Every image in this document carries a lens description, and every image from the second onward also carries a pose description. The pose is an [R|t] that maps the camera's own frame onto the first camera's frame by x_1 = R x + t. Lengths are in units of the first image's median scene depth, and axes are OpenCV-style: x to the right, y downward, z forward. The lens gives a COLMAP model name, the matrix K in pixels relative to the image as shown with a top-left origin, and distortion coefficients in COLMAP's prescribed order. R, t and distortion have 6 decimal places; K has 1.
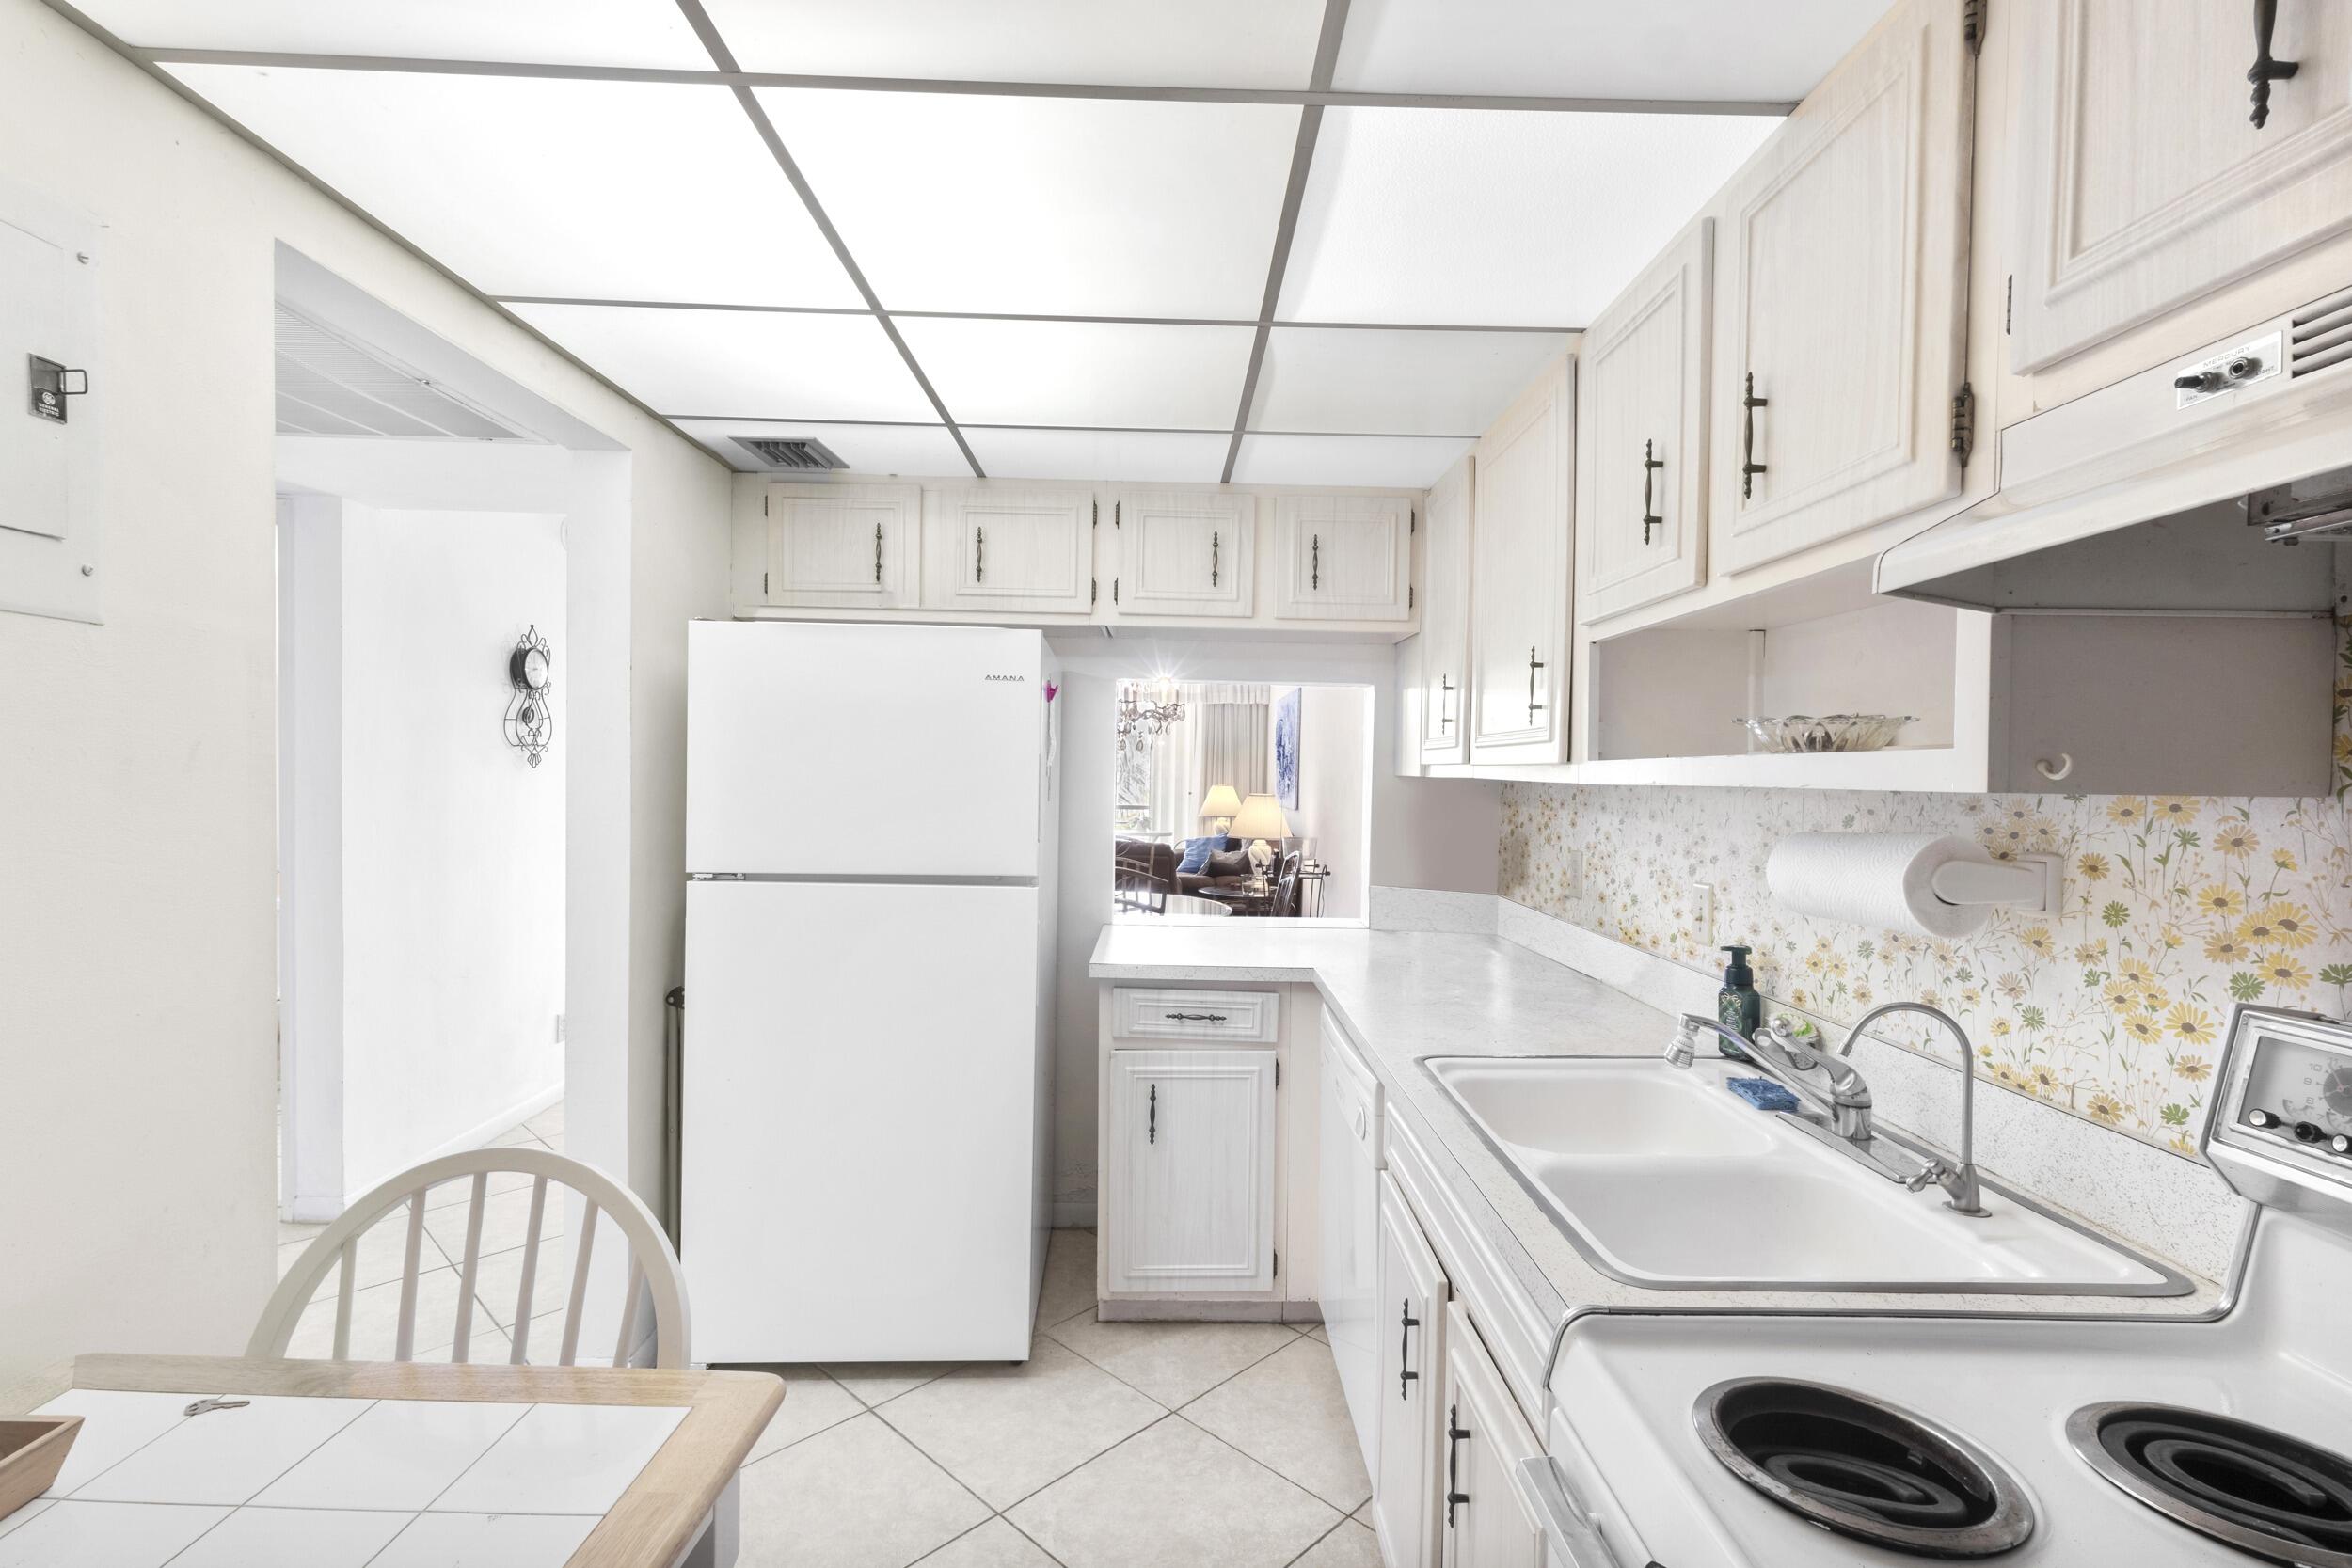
lens RADIAL K [[1089.9, 0, 1190.3], [0, 1089.9, 839.6], [0, 0, 1]] dist [-0.002619, 0.000986]
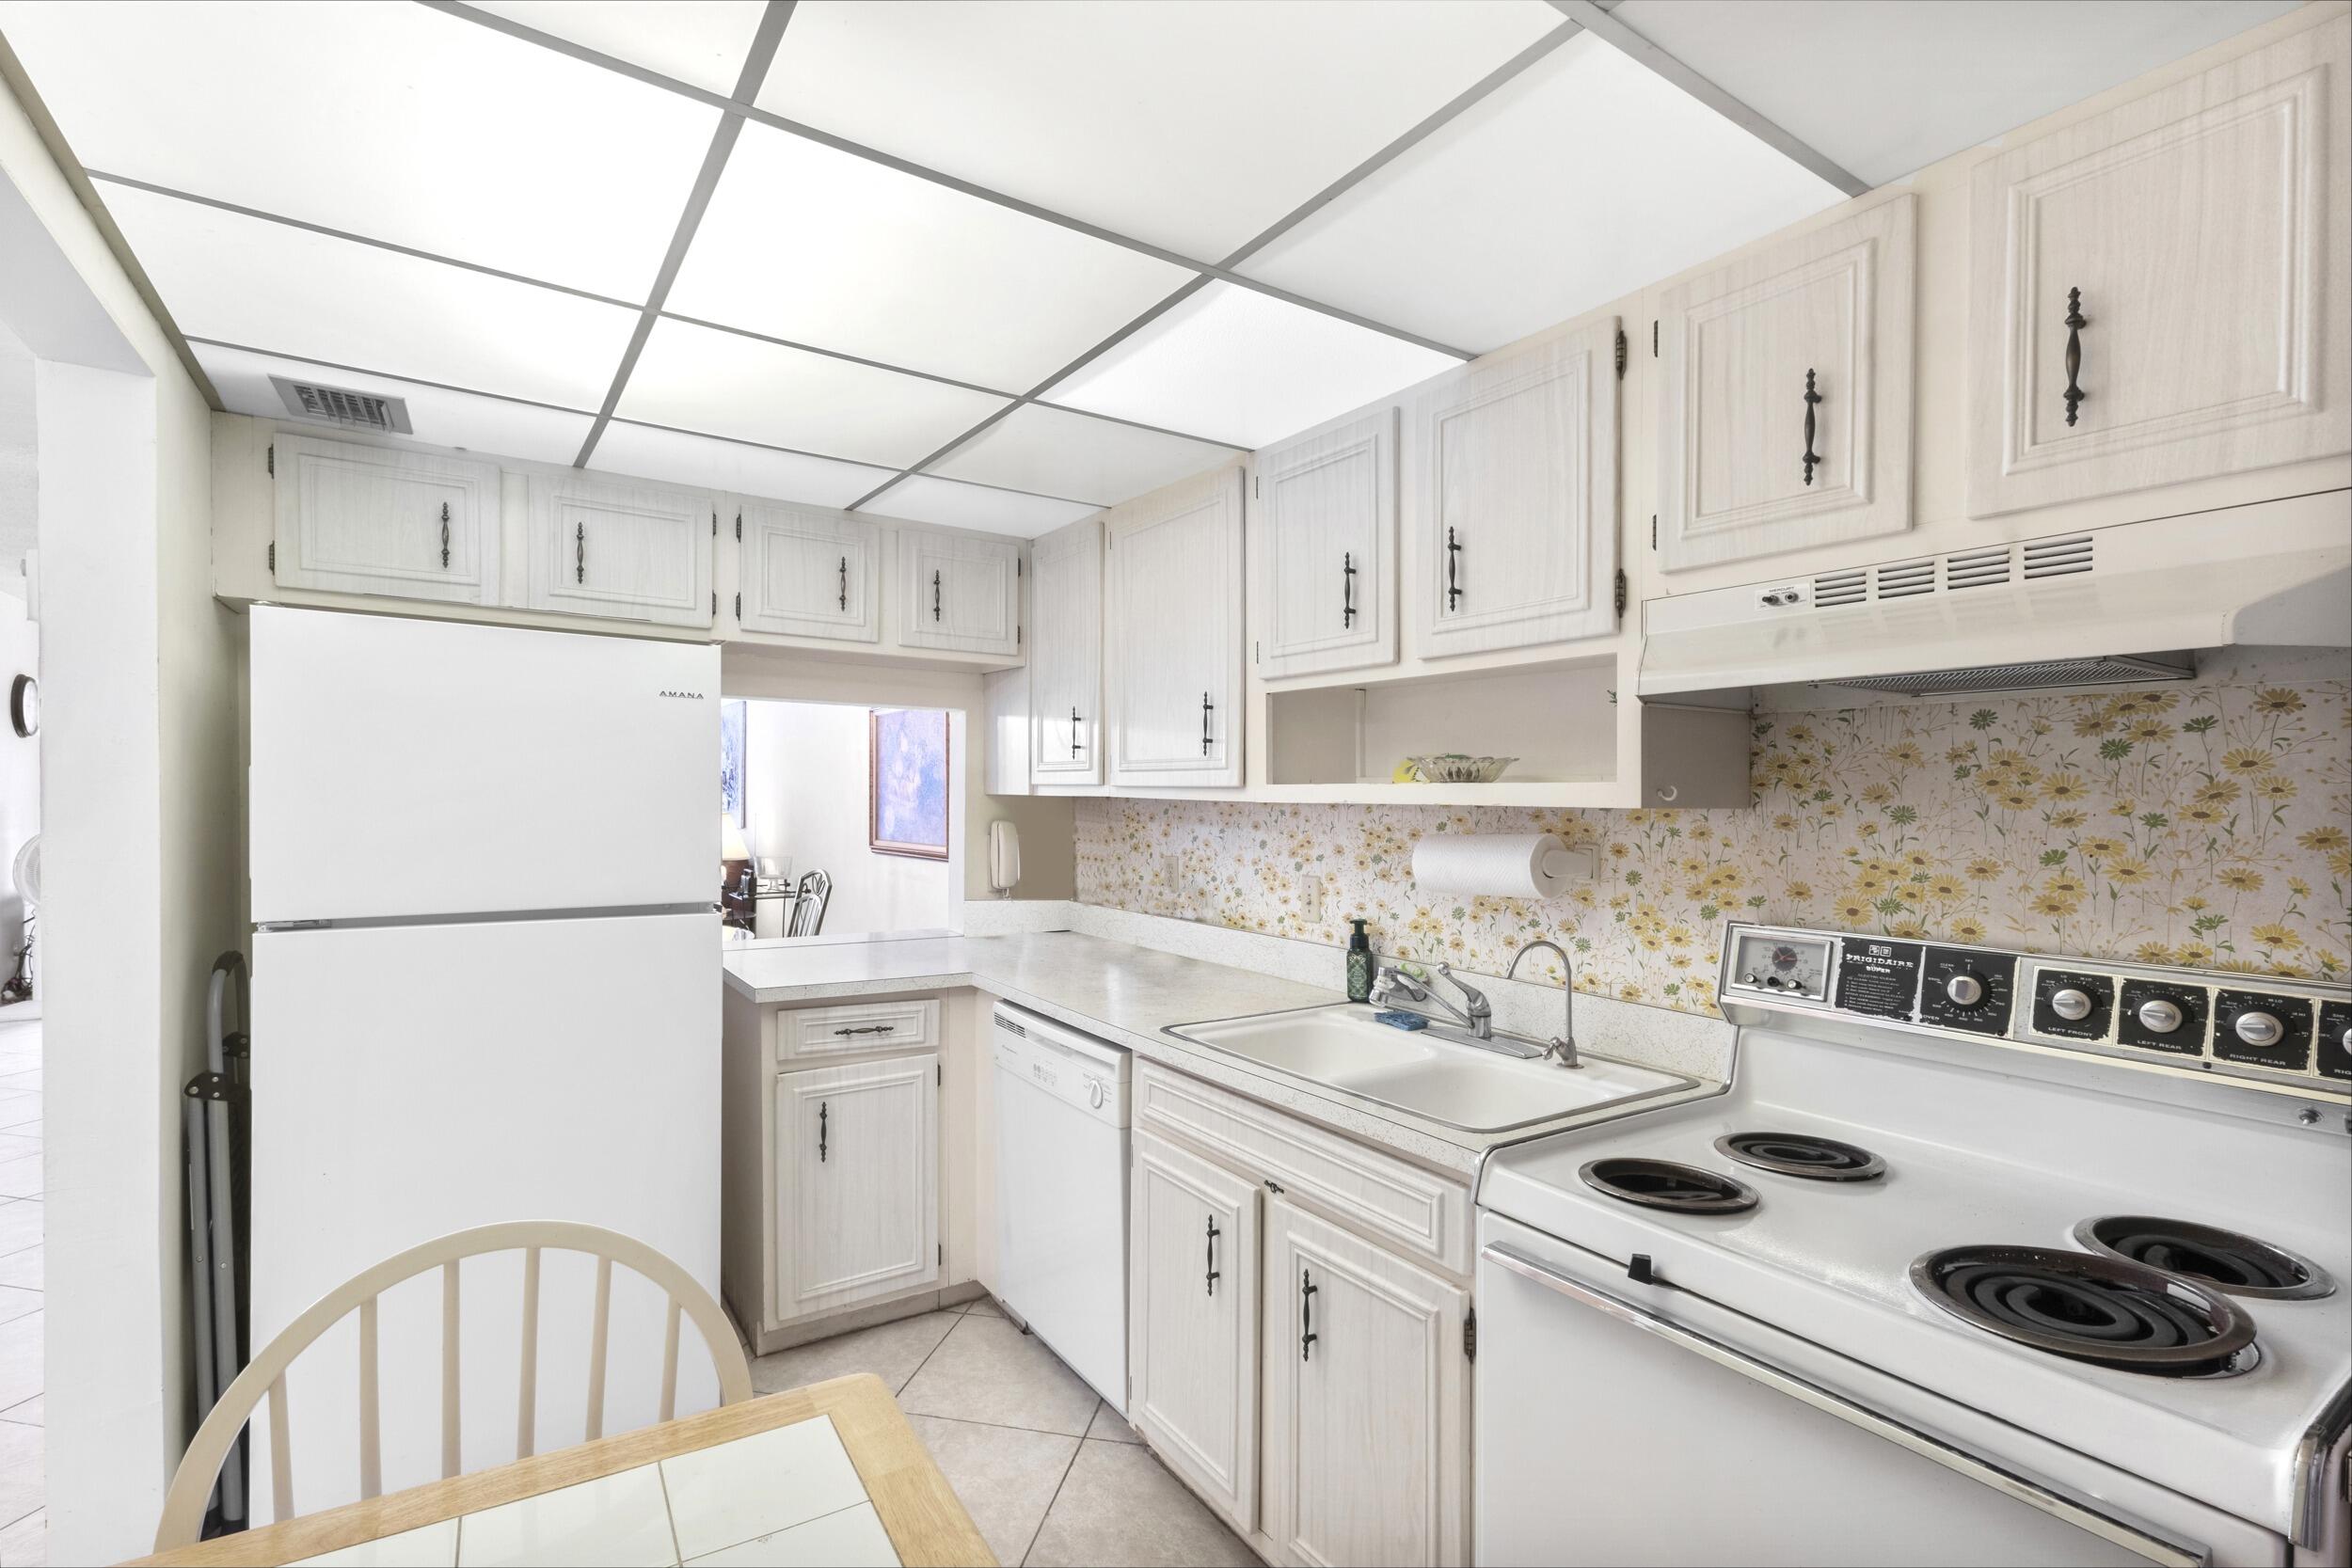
lens RADIAL K [[1081.3, 0, 1170.7], [0, 1081.3, 850.6], [0, 0, 1]] dist [-0.002186, 0.000298]
pose [[0.845829, -0.032462, 0.532466, -0.412058], [0.033676, 0.999405, 0.007434, -0.006918], [-0.532391, 0.011643, 0.846419, -0.028661]]
